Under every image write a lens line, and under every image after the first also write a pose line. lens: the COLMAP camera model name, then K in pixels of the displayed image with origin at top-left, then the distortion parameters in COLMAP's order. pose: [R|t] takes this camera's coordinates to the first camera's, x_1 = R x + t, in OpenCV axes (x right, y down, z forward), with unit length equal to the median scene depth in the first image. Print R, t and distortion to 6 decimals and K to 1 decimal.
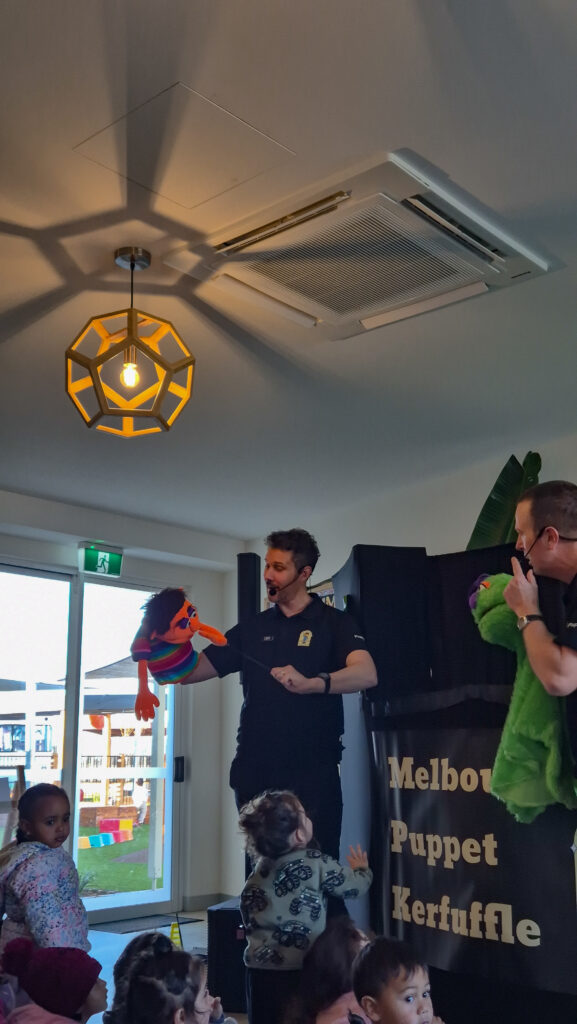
lens RADIAL K [[1111.0, 0, 250.4], [0, 1111.0, 500.0], [0, 0, 1]] dist [0.051870, -0.017614]
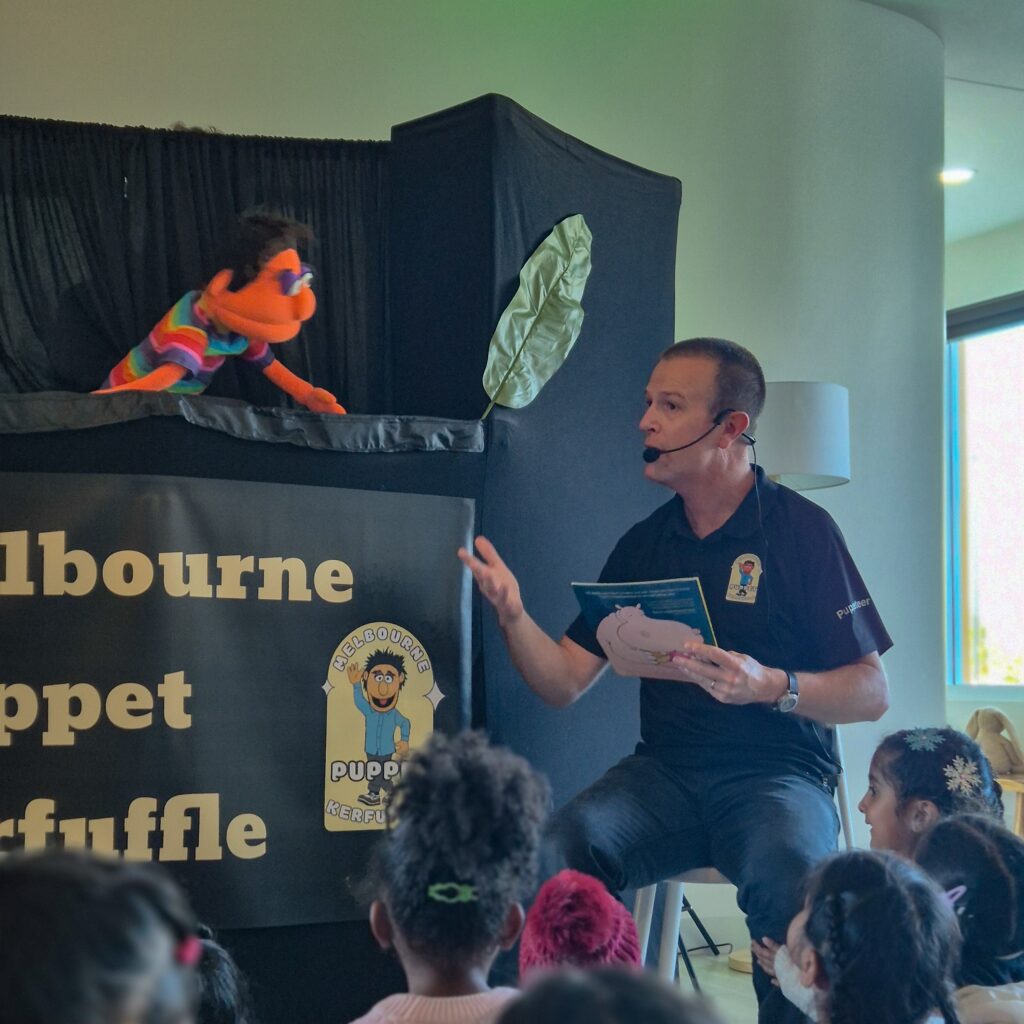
lens RADIAL K [[1841.1, 0, 515.1], [0, 1841.1, 642.7], [0, 0, 1]] dist [0.140434, -0.111072]
pose [[0.326375, 0.009295, 0.945195, -0.555008], [-0.206865, 0.976414, 0.061829, 0.197918], [-0.922326, -0.215707, 0.320600, 0.575920]]
